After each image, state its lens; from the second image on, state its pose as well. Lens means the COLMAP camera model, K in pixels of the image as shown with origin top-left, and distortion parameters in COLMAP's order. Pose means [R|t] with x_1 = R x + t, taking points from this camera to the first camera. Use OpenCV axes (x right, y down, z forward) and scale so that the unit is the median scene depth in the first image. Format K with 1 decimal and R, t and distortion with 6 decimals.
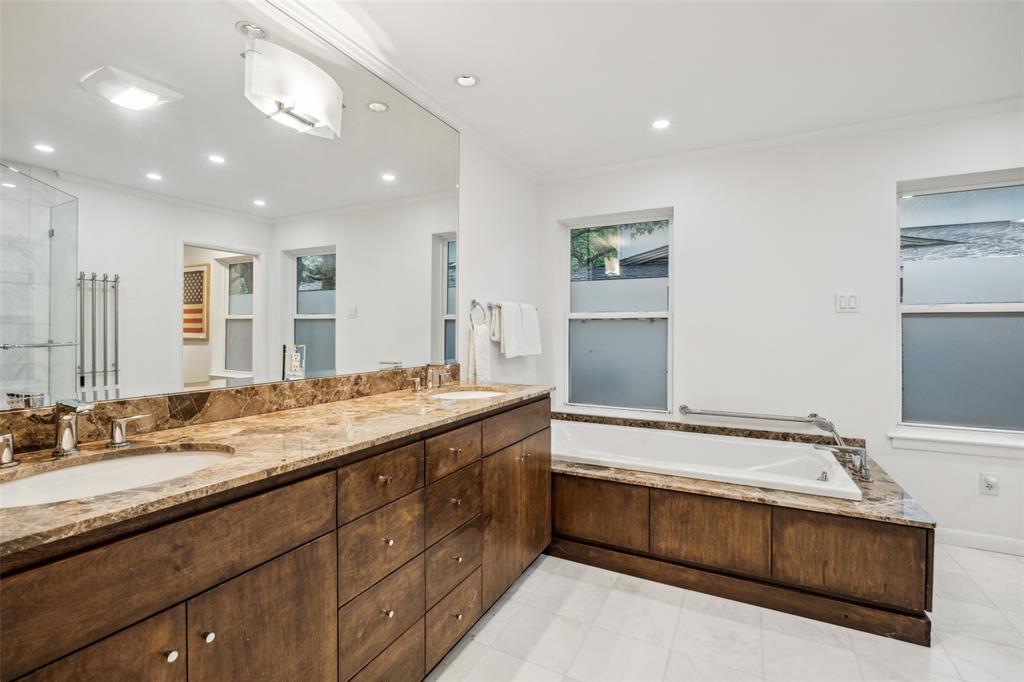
lens RADIAL K [[458.3, 0, 507.6], [0, 458.3, 326.9], [0, 0, 1]] dist [-0.013061, -0.000546]
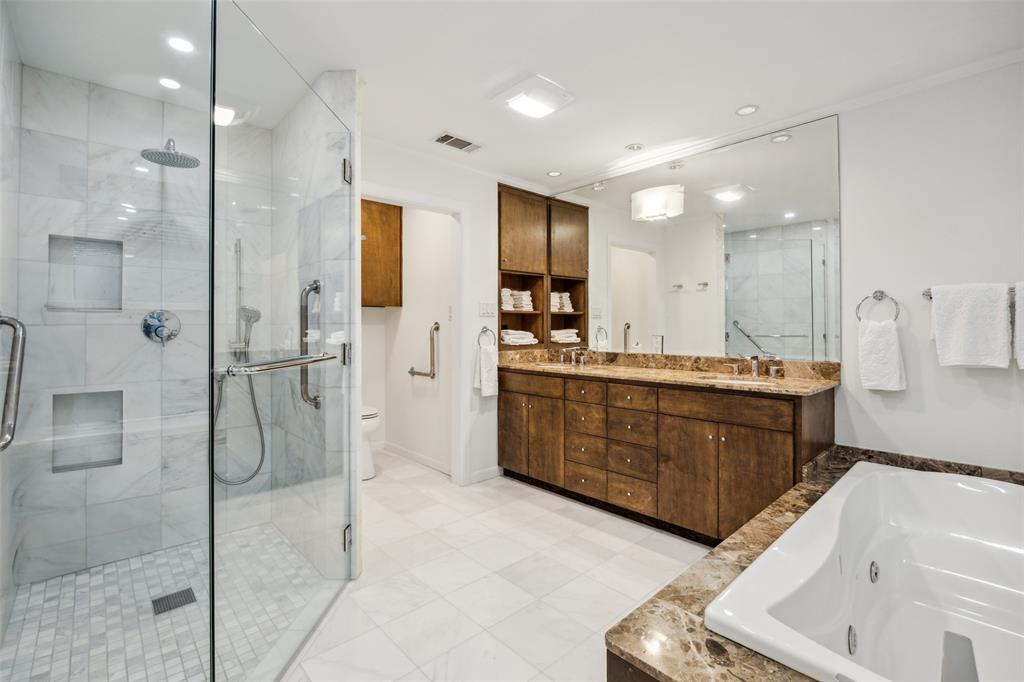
lens RADIAL K [[458.3, 0, 507.6], [0, 458.3, 326.9], [0, 0, 1]] dist [-0.013061, -0.000546]
pose [[-0.337365, -0.006740, -0.941350, 1.522395], [0.002682, 0.999963, -0.008121, 0.017877], [0.941370, -0.005264, -0.337335, 1.050229]]
